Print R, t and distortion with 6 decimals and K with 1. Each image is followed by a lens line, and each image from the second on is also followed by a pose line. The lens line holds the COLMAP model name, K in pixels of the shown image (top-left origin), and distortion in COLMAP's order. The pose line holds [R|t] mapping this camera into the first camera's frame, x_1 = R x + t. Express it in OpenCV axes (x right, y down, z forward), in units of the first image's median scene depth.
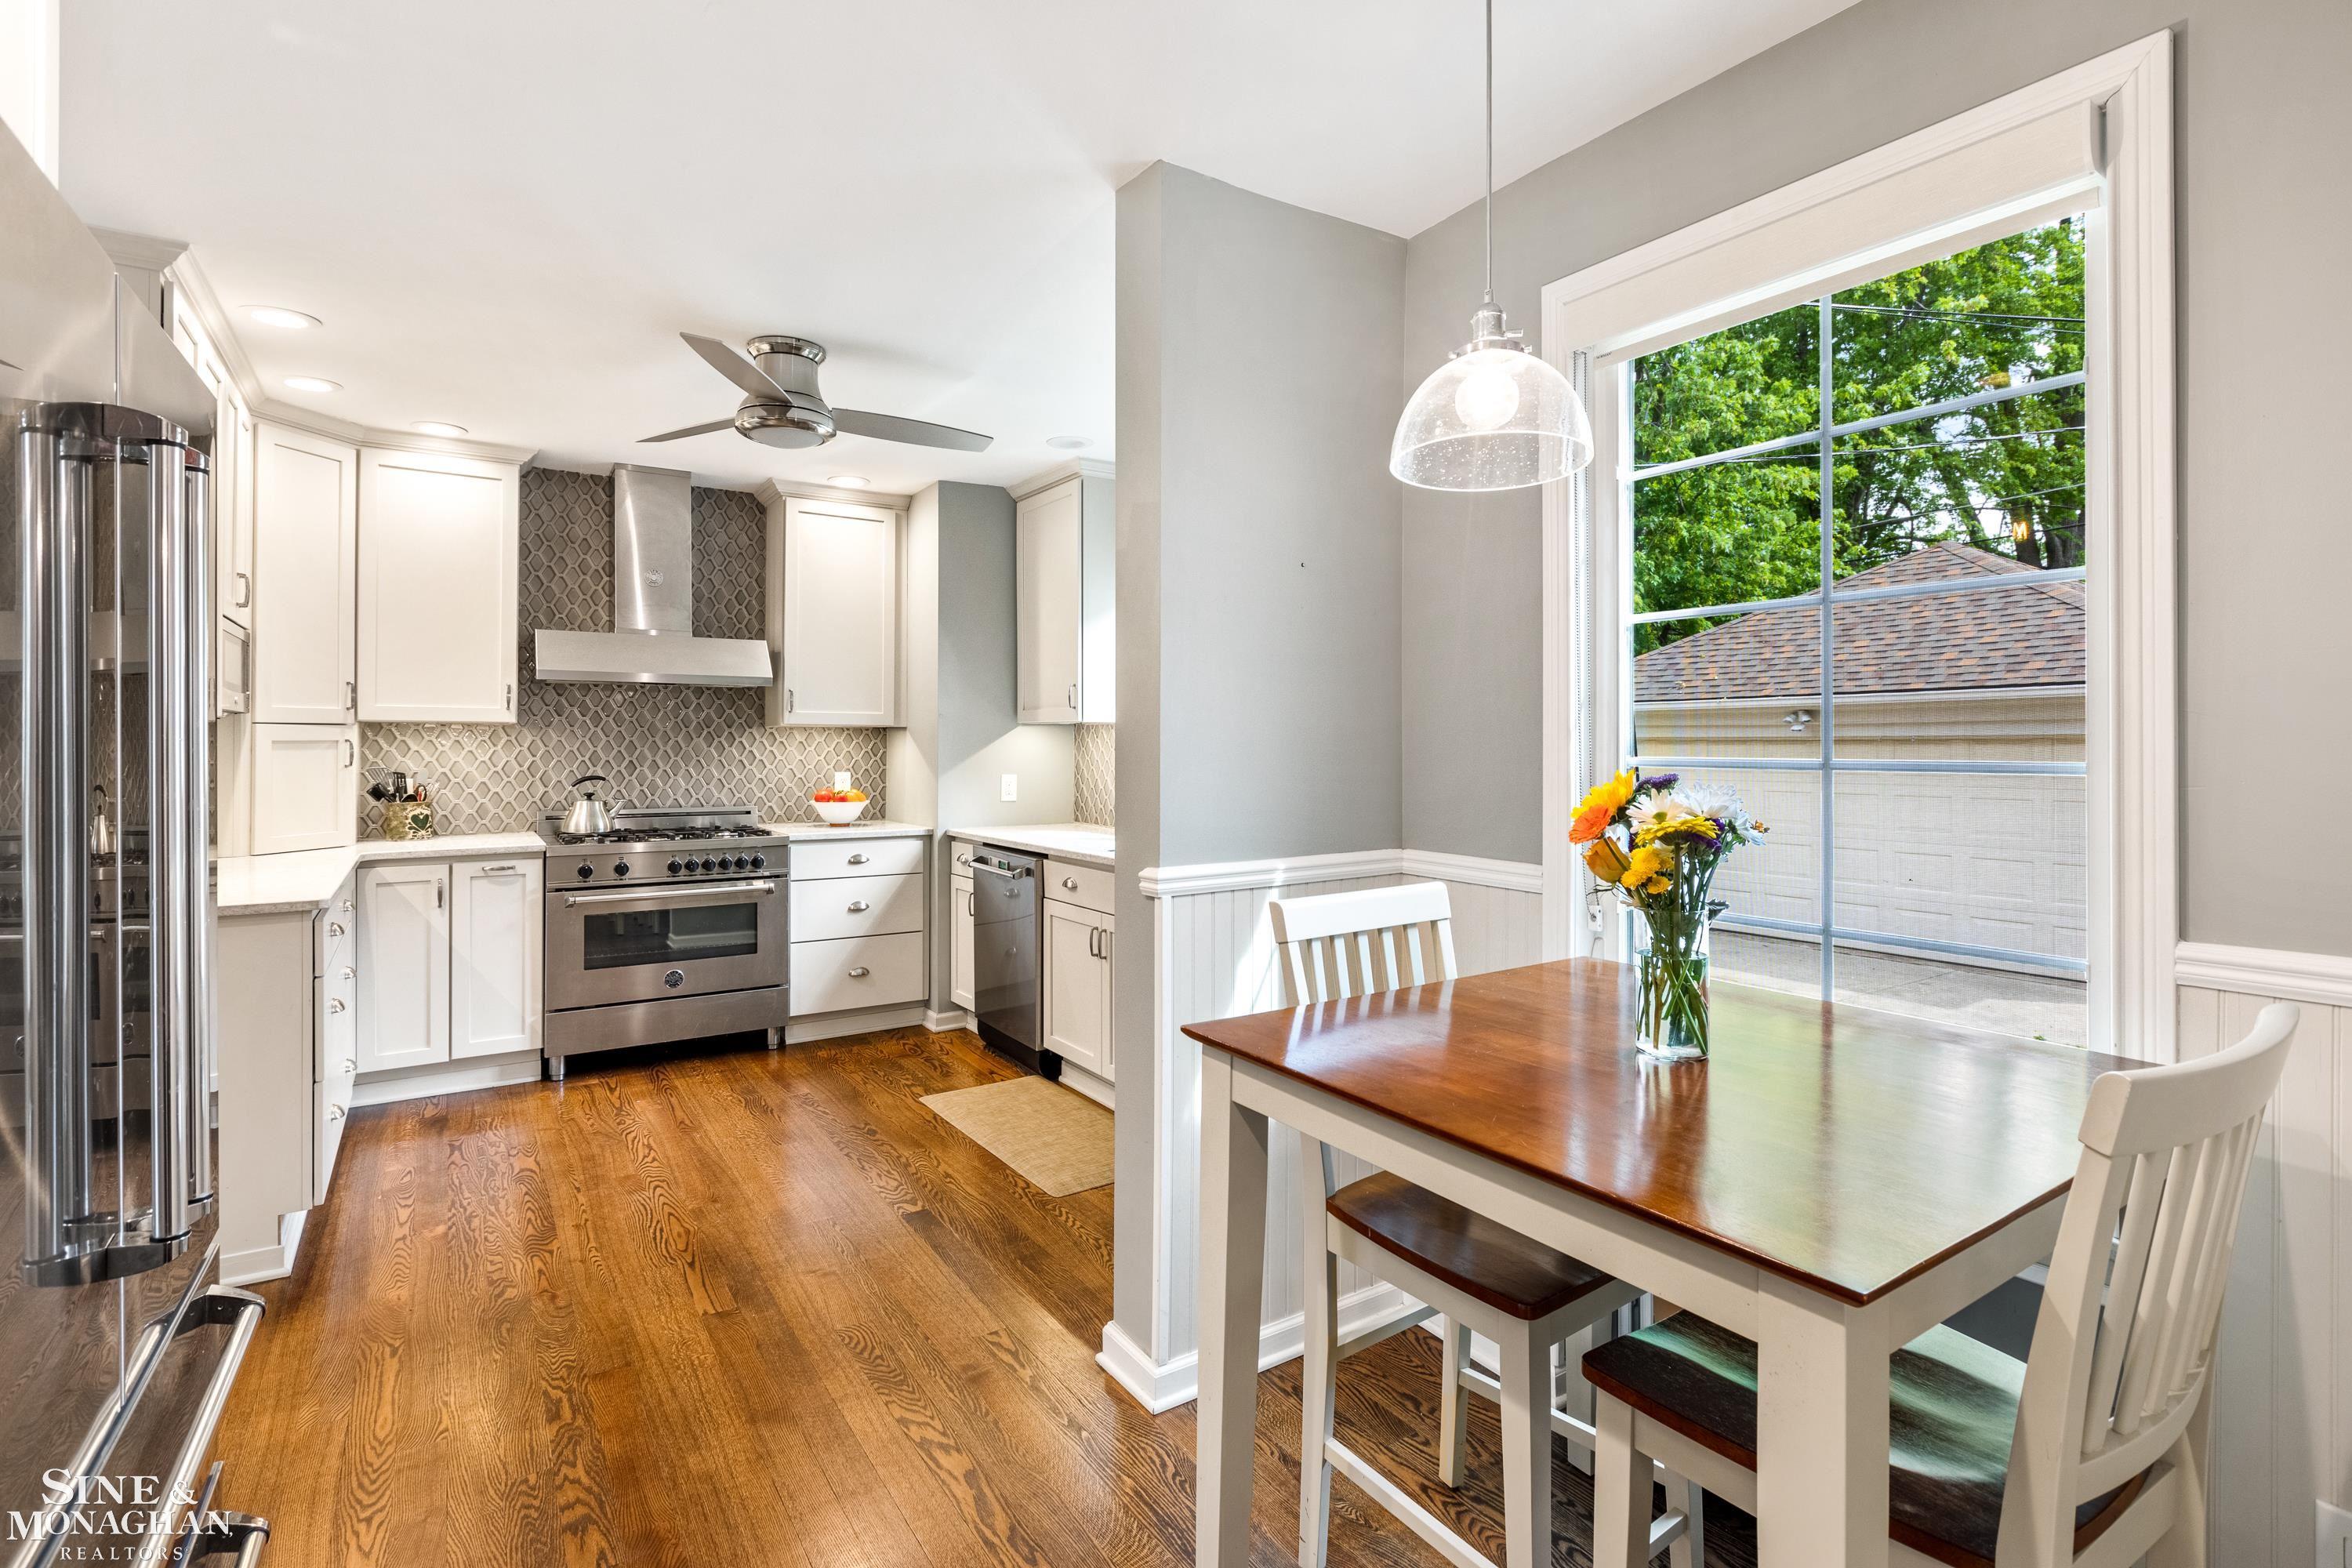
lens RADIAL K [[1094.6, 0, 1153.9], [0, 1094.6, 737.4], [0, 0, 1]] dist [-0.000630, 0.000210]
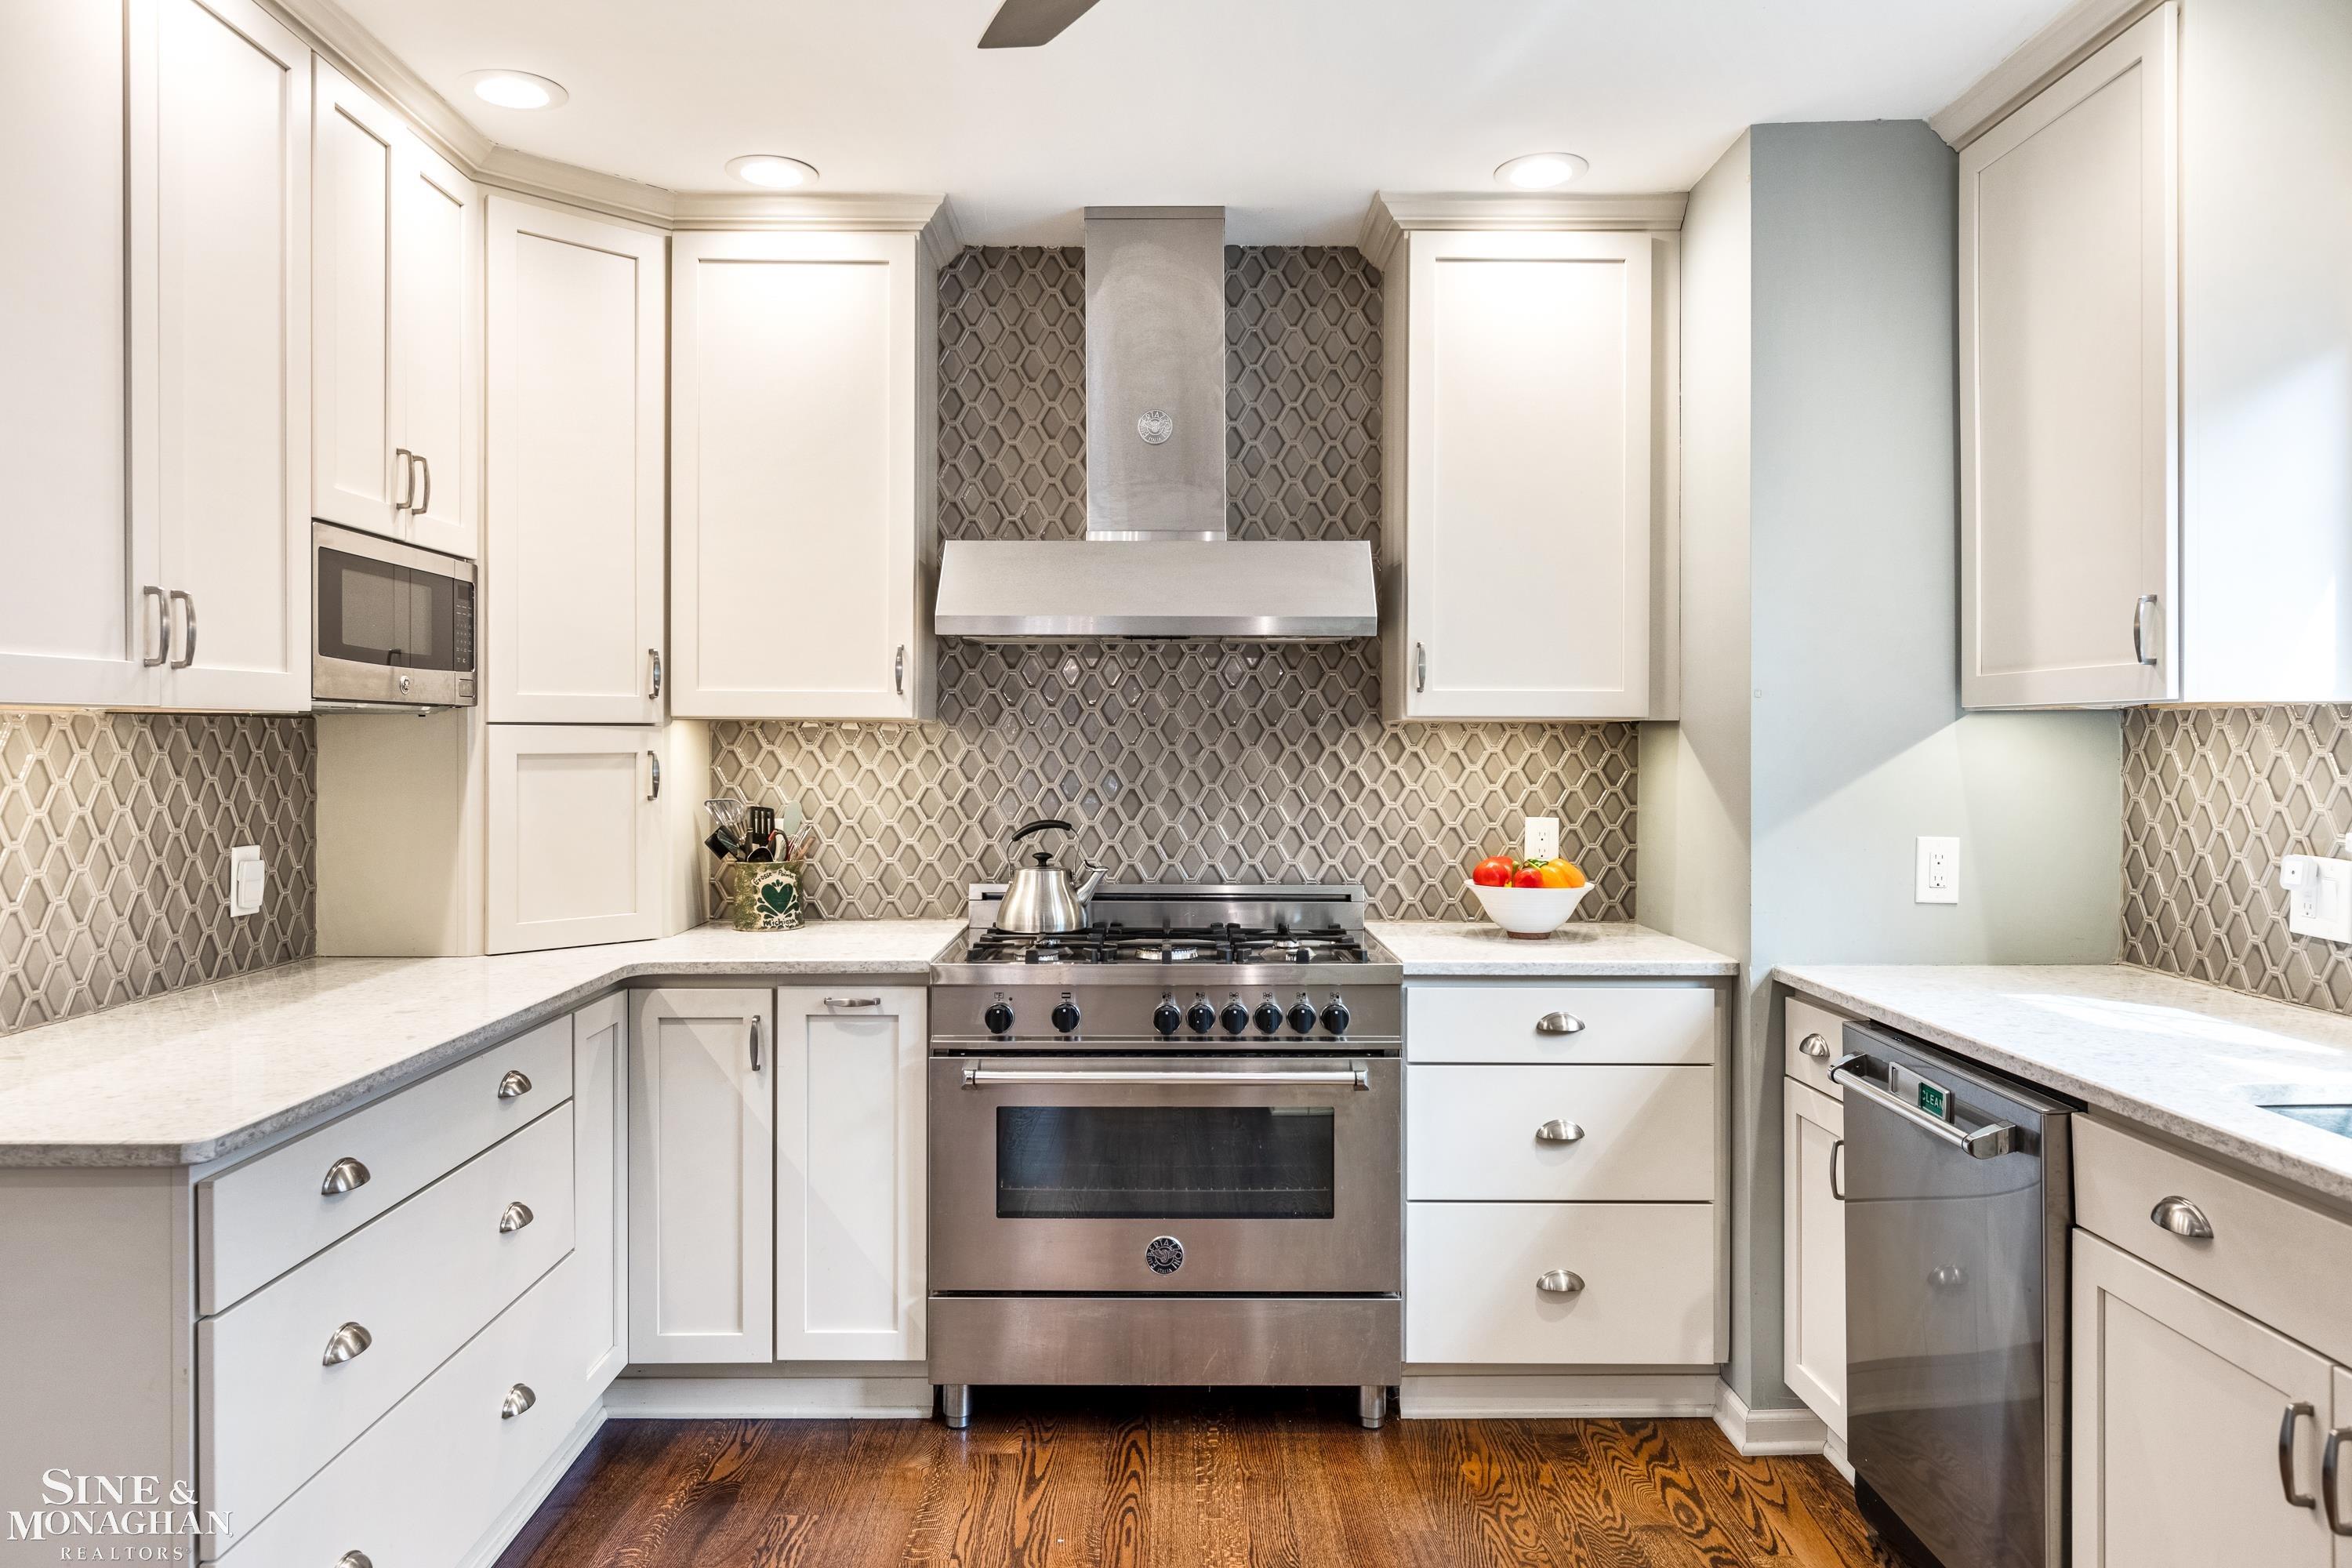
lens RADIAL K [[1544.6, 0, 1168.5], [0, 1544.6, 744.3], [0, 0, 1]] dist [0.001679, -0.002861]
pose [[0.842795, -0.000648, -0.538235, -0.074241], [0.003271, 0.999987, 0.003919, -0.003571], [0.538225, -0.005063, 0.842786, 0.423237]]
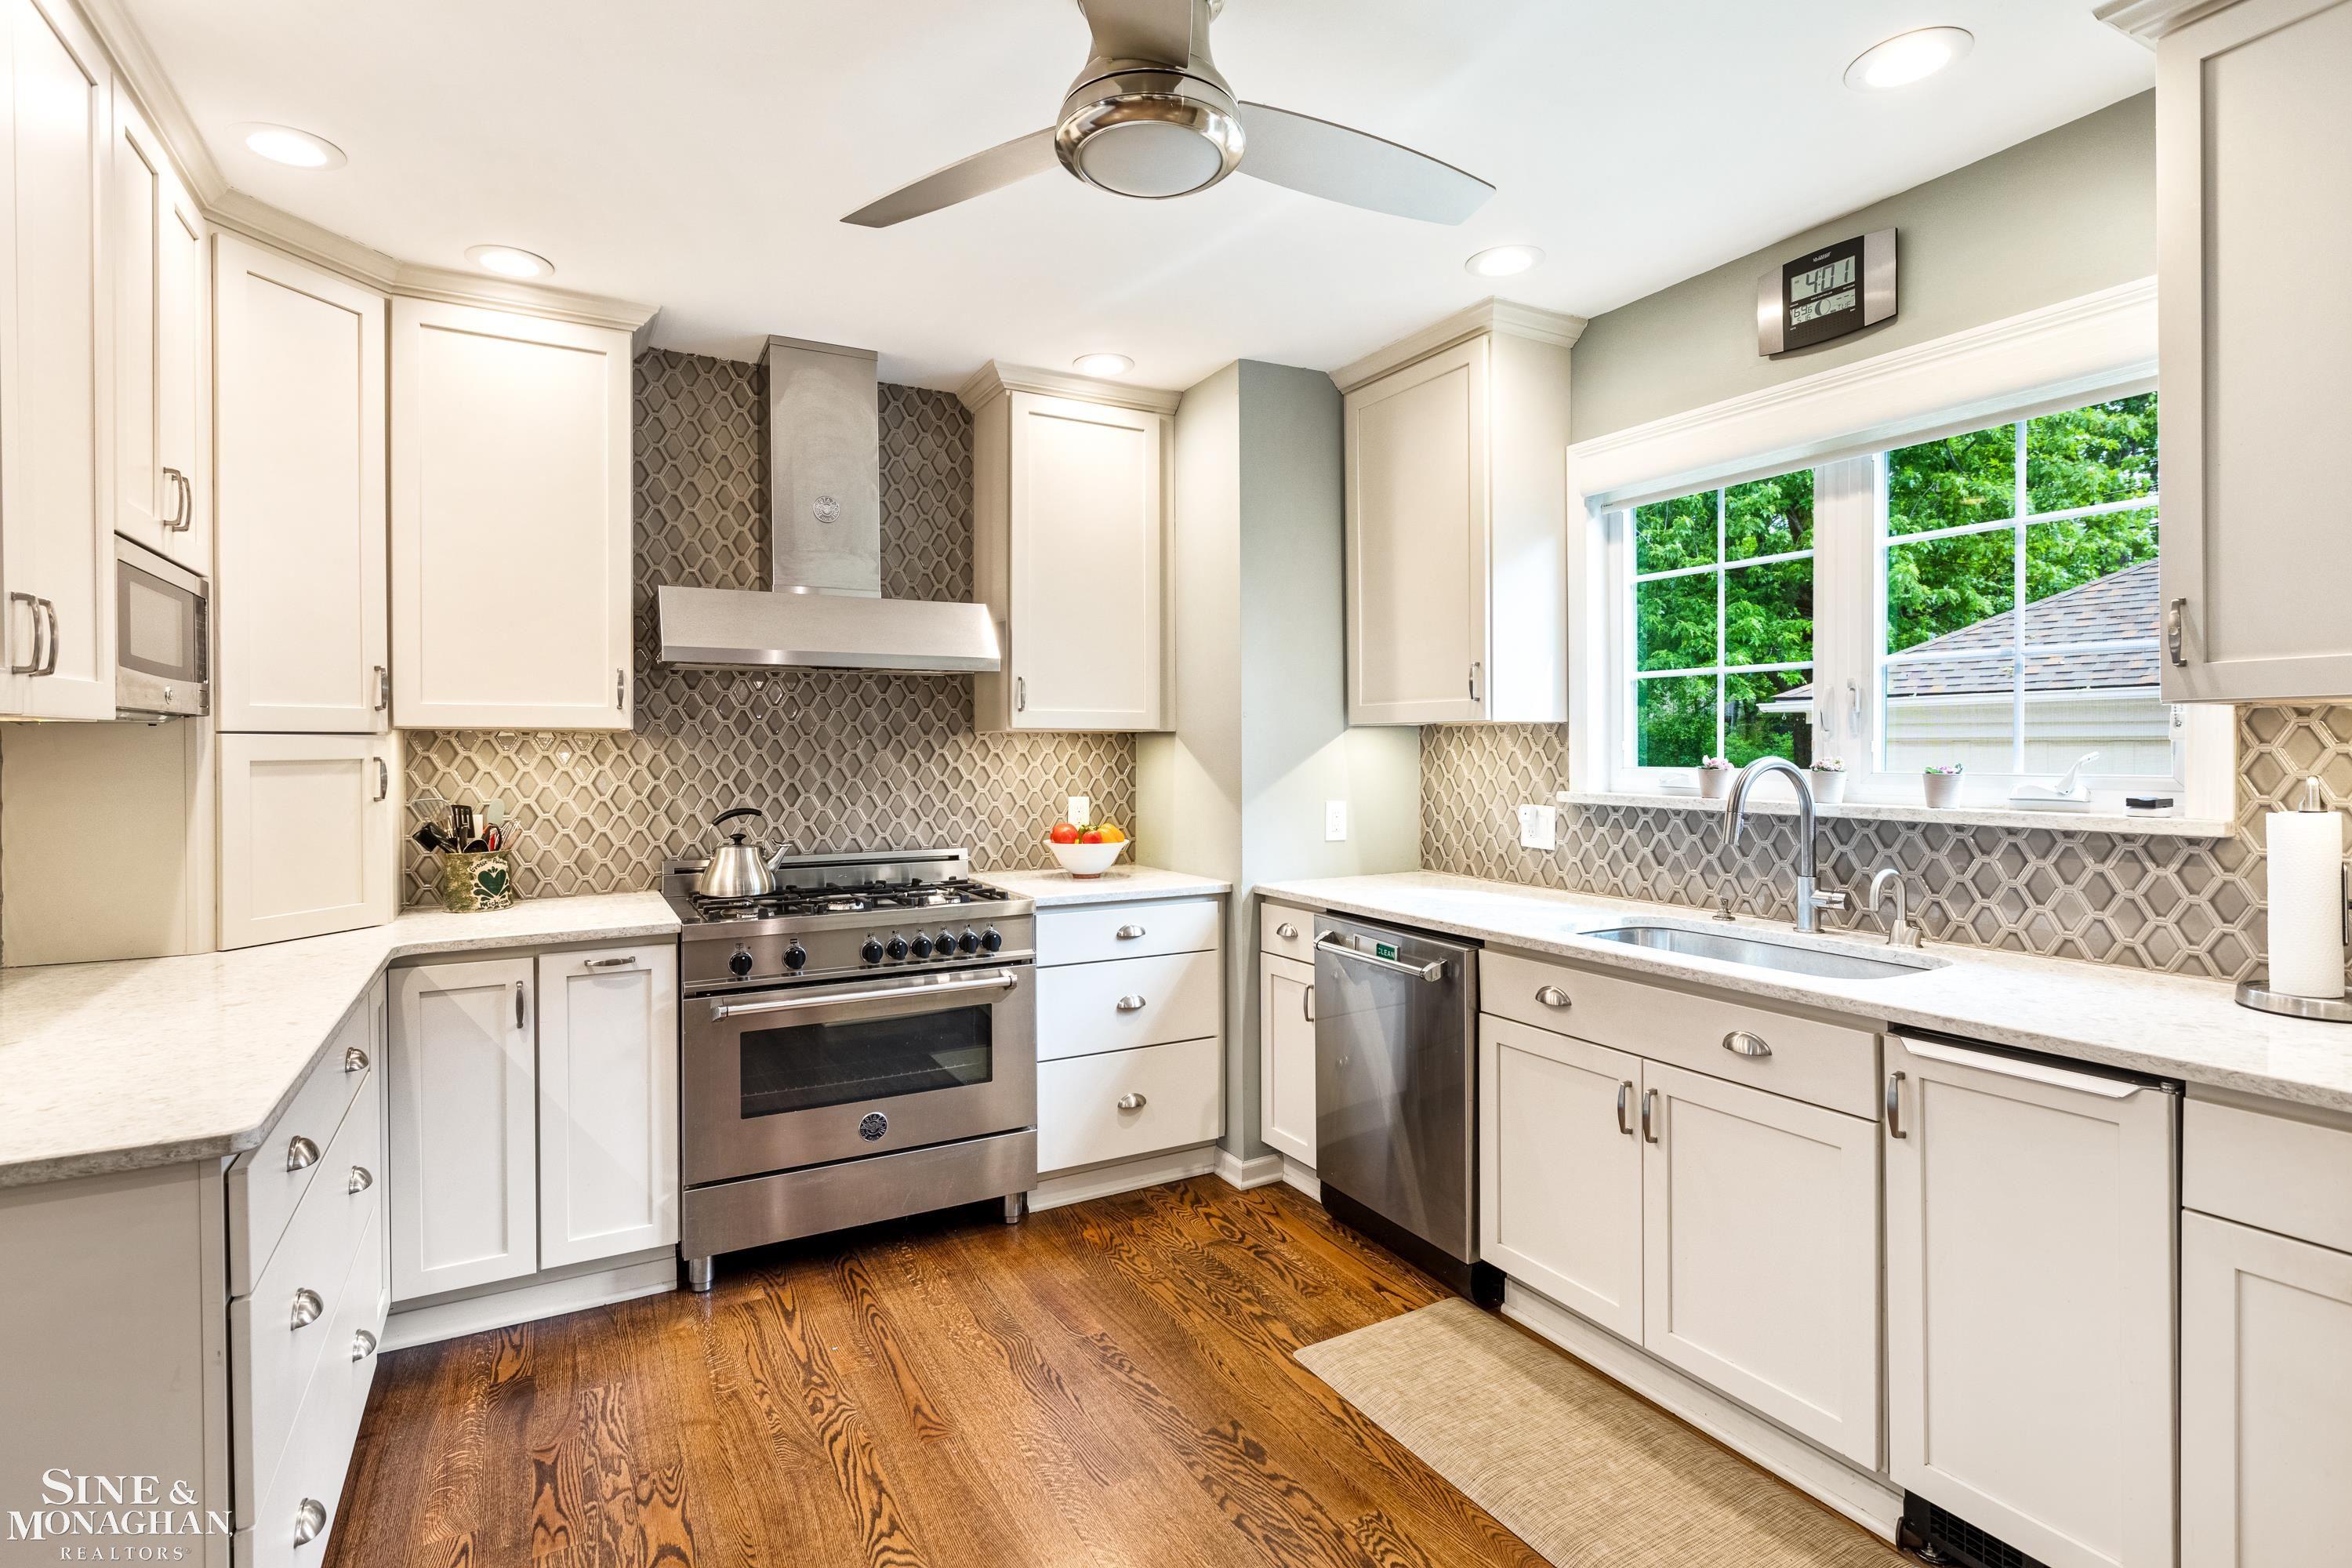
lens RADIAL K [[1120.2, 0, 1163.8], [0, 1120.2, 752.4], [0, 0, 1]] dist [-0.003080, 0.000504]
pose [[0.997453, -0.005839, -0.071086, -0.213676], [0.006568, 0.999928, 0.010036, -0.004096], [0.071022, -0.010477, 0.997420, 0.348316]]
